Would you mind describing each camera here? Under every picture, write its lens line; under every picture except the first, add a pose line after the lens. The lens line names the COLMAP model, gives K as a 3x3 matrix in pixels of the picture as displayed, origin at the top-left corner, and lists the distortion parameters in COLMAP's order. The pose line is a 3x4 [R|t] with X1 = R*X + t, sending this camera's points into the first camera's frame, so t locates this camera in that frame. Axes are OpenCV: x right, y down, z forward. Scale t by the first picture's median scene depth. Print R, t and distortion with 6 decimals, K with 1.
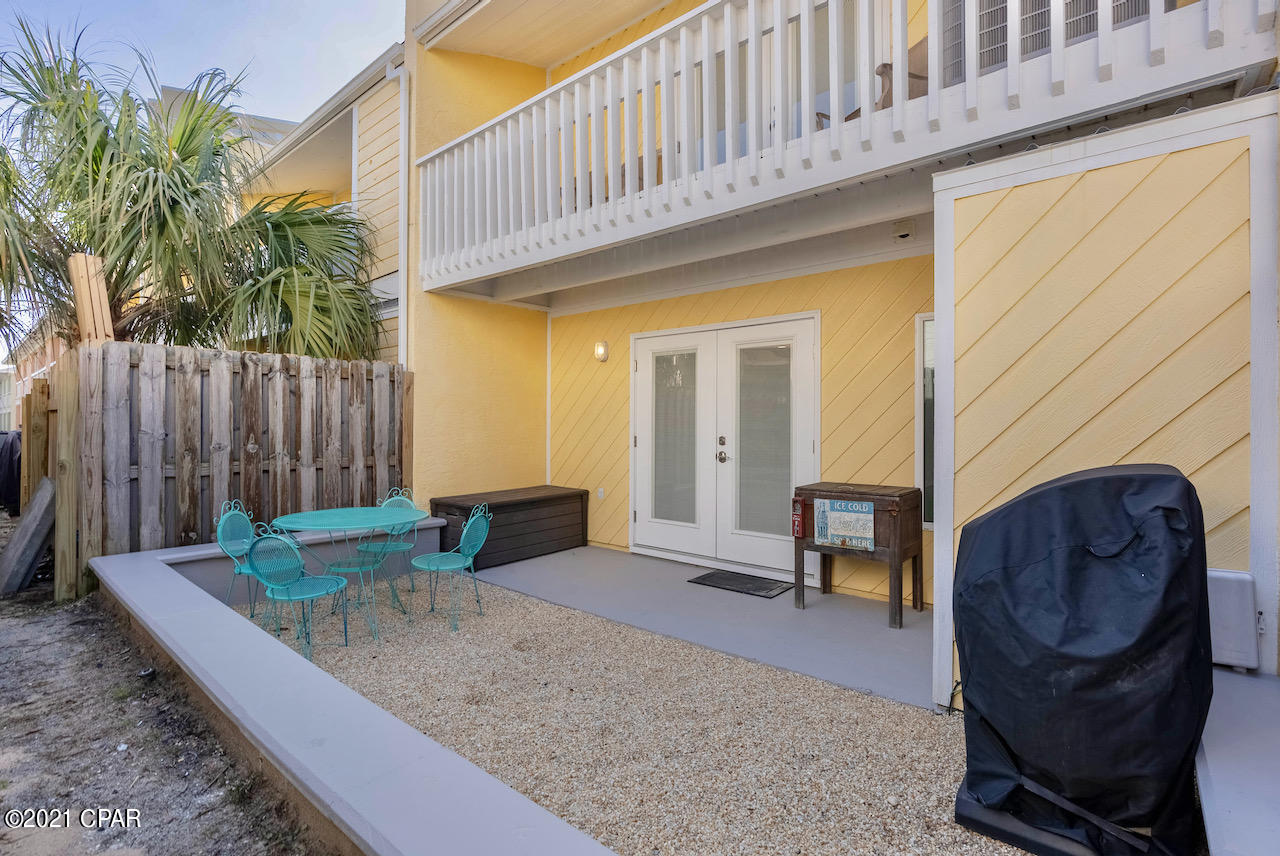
lens RADIAL K [[588.7, 0, 662.1], [0, 588.7, 418.8], [0, 0, 1]] dist [-0.005048, 0.001610]
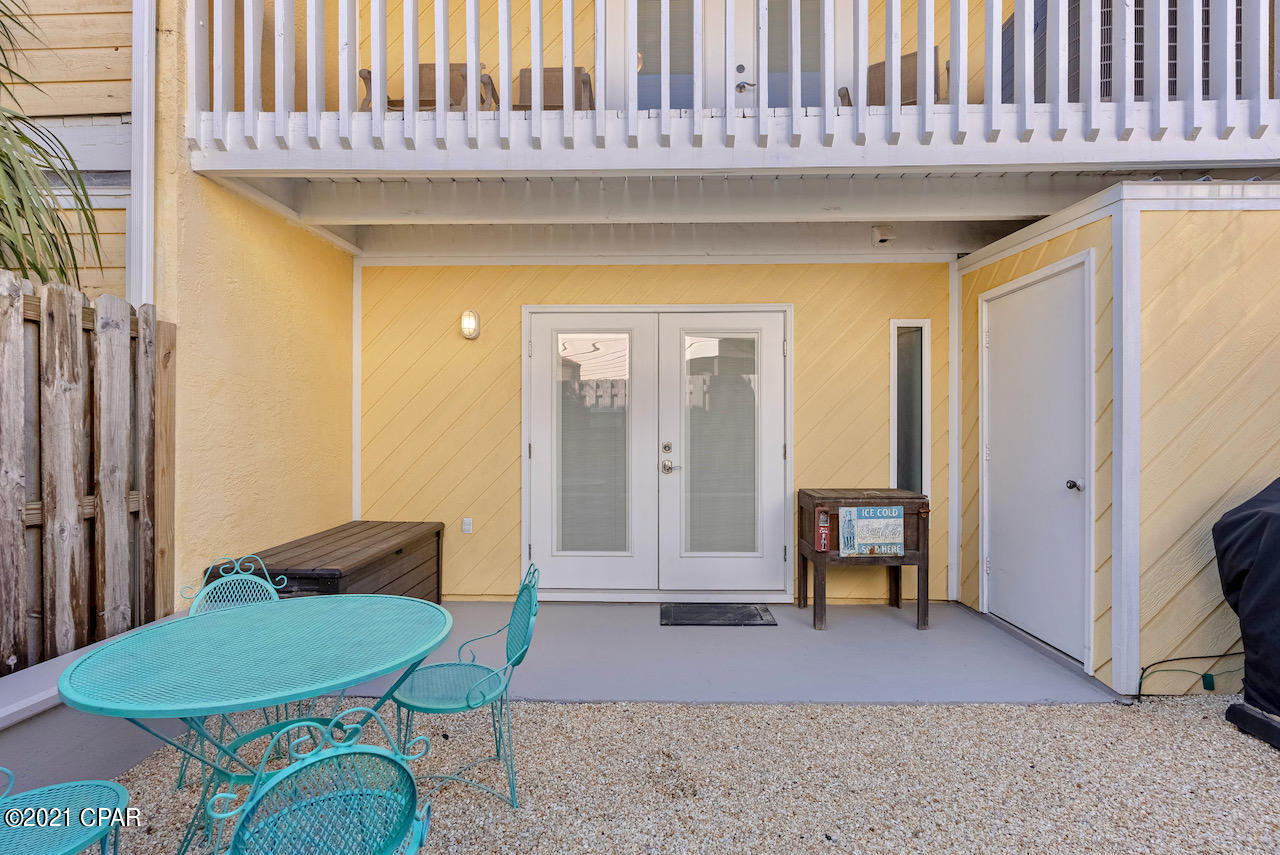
lens RADIAL K [[588.7, 0, 640.8], [0, 588.7, 428.1], [0, 0, 1]] dist [-0.005048, 0.001610]
pose [[0.788825, -0.001383, 0.614616, -0.445304], [-0.003522, 0.999971, 0.006770, 0.005309], [-0.614608, -0.007505, 0.788797, 0.377244]]
